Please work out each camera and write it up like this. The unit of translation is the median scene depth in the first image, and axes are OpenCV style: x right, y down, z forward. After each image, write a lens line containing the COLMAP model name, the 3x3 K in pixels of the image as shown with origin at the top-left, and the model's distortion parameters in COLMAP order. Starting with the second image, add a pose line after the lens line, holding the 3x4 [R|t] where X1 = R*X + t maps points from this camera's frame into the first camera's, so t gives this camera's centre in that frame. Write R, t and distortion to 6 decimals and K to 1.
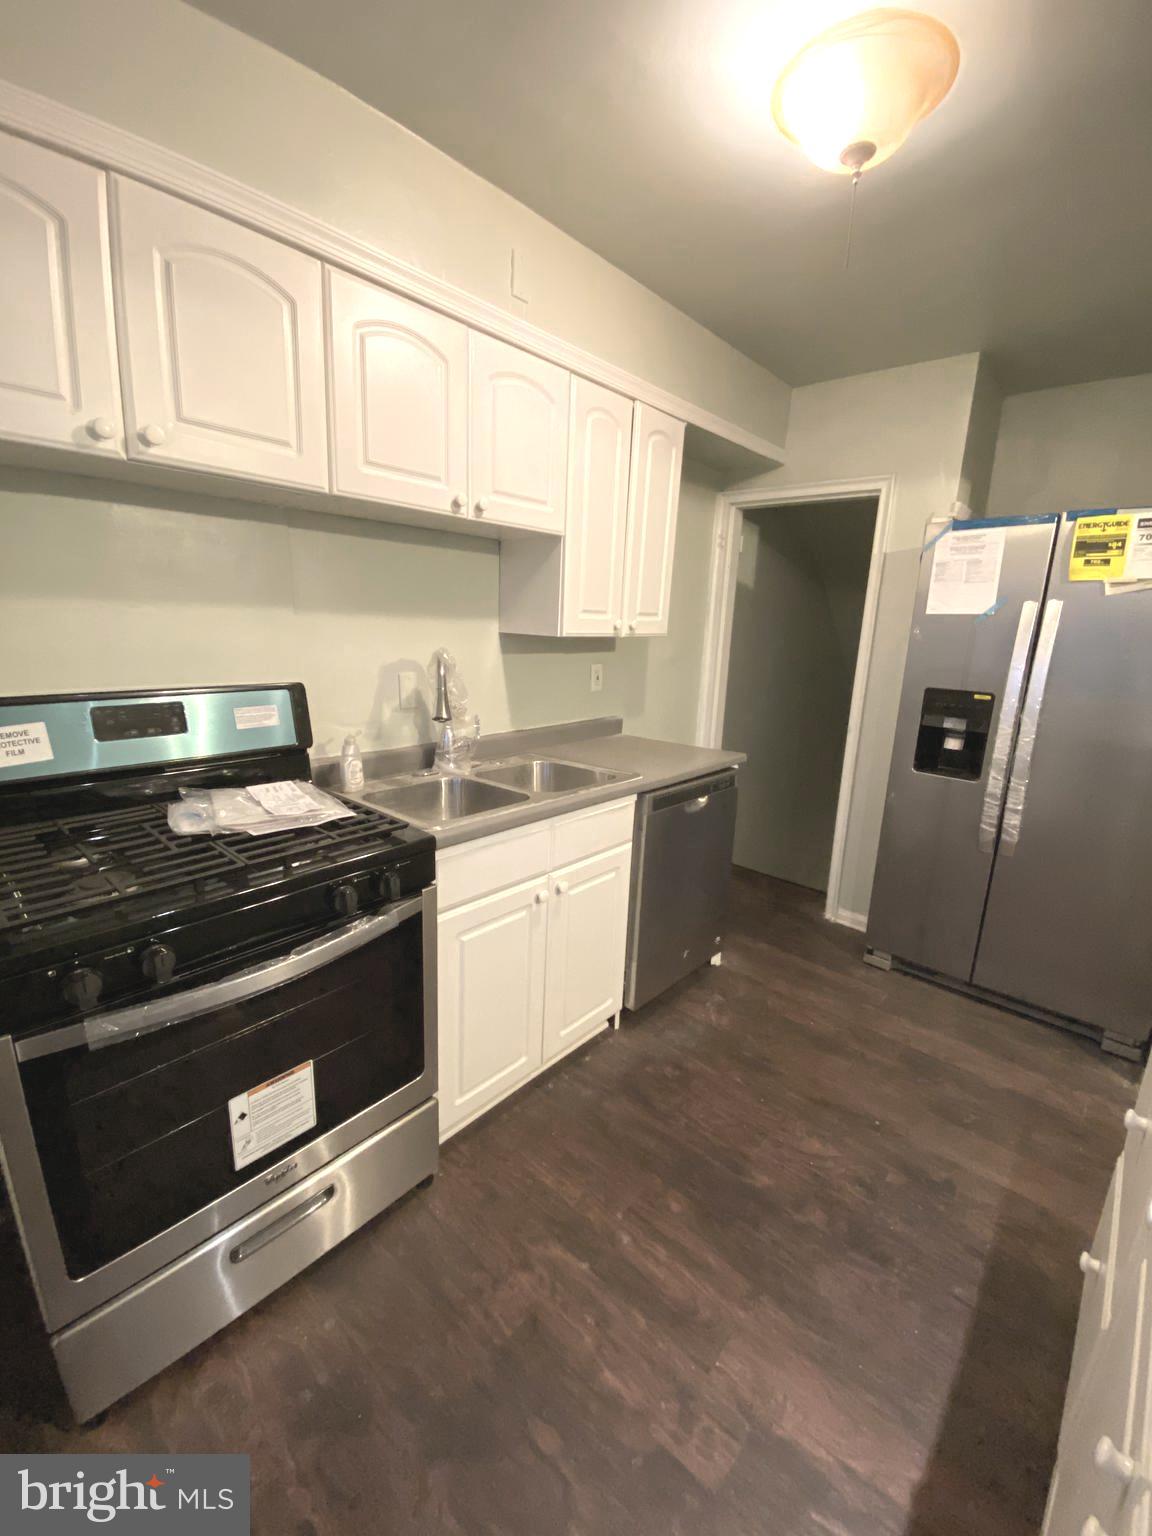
lens RADIAL K [[633.6, 0, 576.0], [0, 633.6, 768.0], [0, 0, 1]] dist [0.017450, -0.021691]
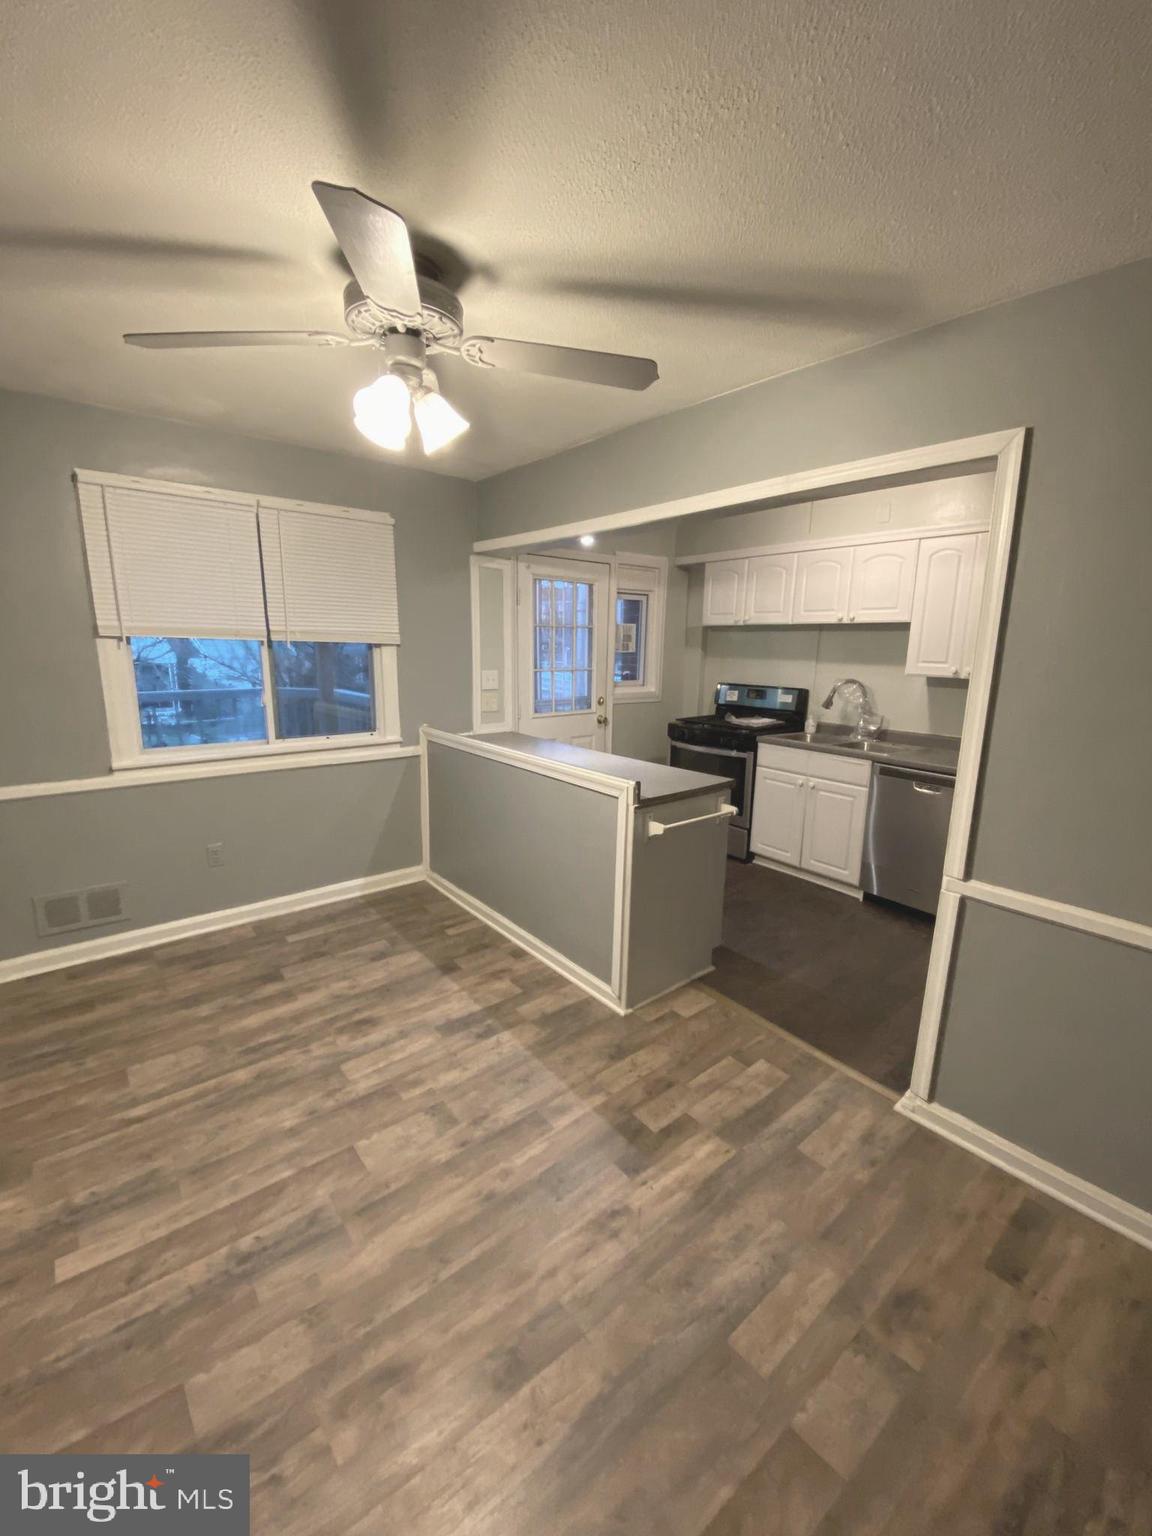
lens RADIAL K [[633.6, 0, 576.0], [0, 633.6, 768.0], [0, 0, 1]] dist [0.017450, -0.021691]
pose [[-0.143006, 0.160575, -0.976609, 2.263960], [-0.249785, 0.948952, 0.192604, -0.088349], [0.957683, 0.271486, -0.095597, 0.404089]]
